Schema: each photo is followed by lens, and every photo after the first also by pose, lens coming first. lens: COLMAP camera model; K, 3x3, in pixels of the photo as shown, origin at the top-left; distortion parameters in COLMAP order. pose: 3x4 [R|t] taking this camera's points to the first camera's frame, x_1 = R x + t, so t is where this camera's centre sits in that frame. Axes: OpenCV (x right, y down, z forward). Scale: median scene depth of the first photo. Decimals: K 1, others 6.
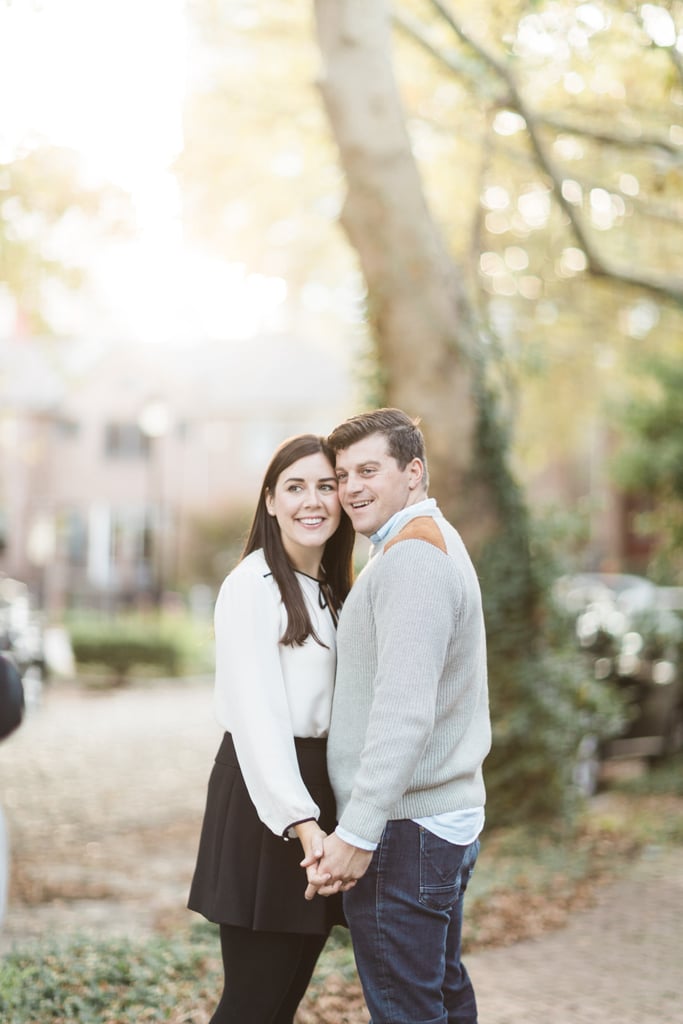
lens RADIAL K [[2635.5, 0, 342.2], [0, 2635.5, 513.1], [0, 0, 1]] dist [-0.015576, 0.000000]
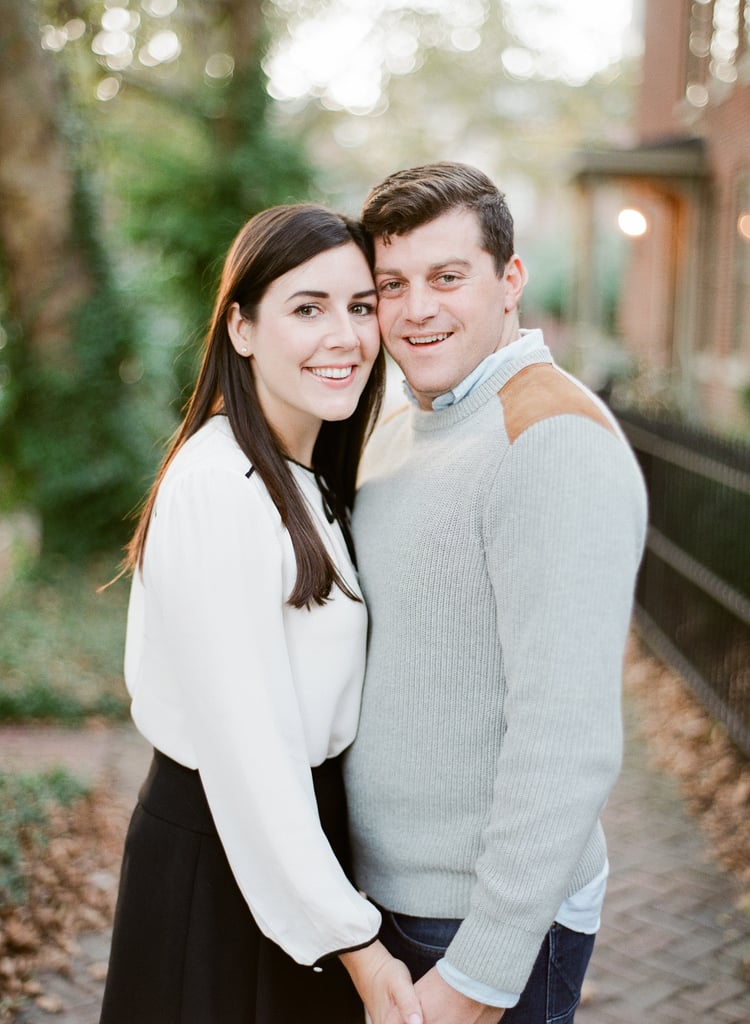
lens RADIAL K [[1678.7, 0, 371.6], [0, 1678.7, 517.5], [0, 0, 1]] dist [-0.071775, 0.000000]
pose [[0.955364, -0.038817, 0.292871, -0.105563], [-0.006161, 0.988497, 0.151113, -0.019169], [-0.295367, -0.146172, 0.944135, 0.675744]]
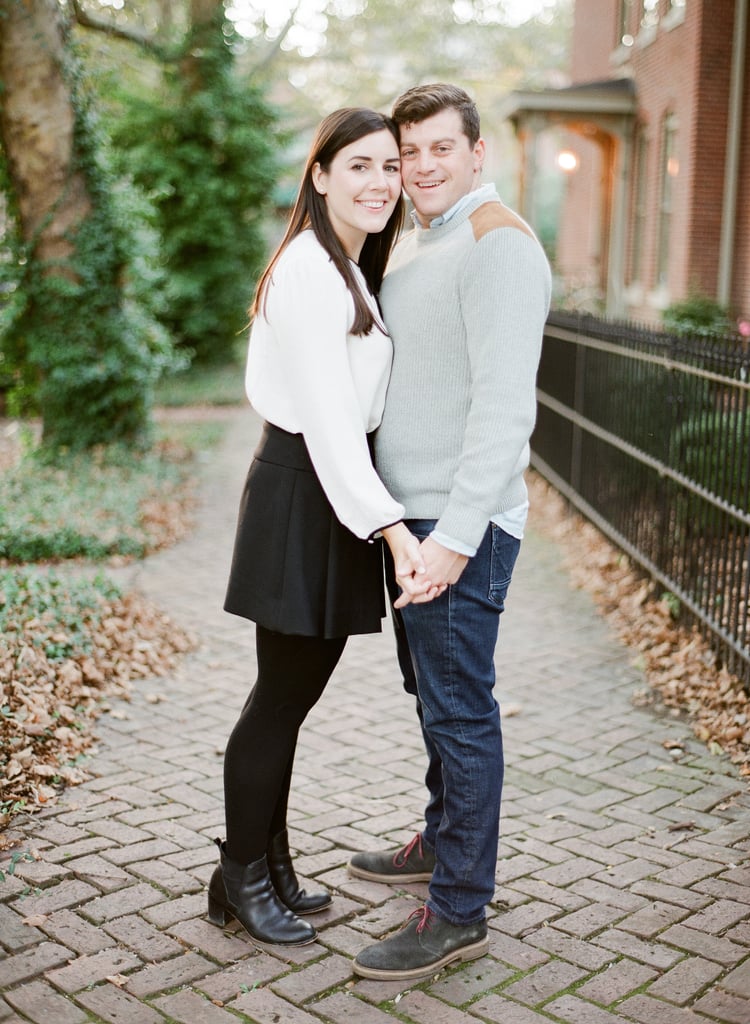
lens RADIAL K [[1678.7, 0, 368.6], [0, 1678.7, 559.0], [0, 0, 1]] dist [-0.071775, 0.000000]
pose [[0.945419, -0.041363, 0.323220, -0.211672], [-0.026722, 0.978729, 0.203410, 0.006446], [-0.324759, -0.200944, 0.924204, 0.430554]]
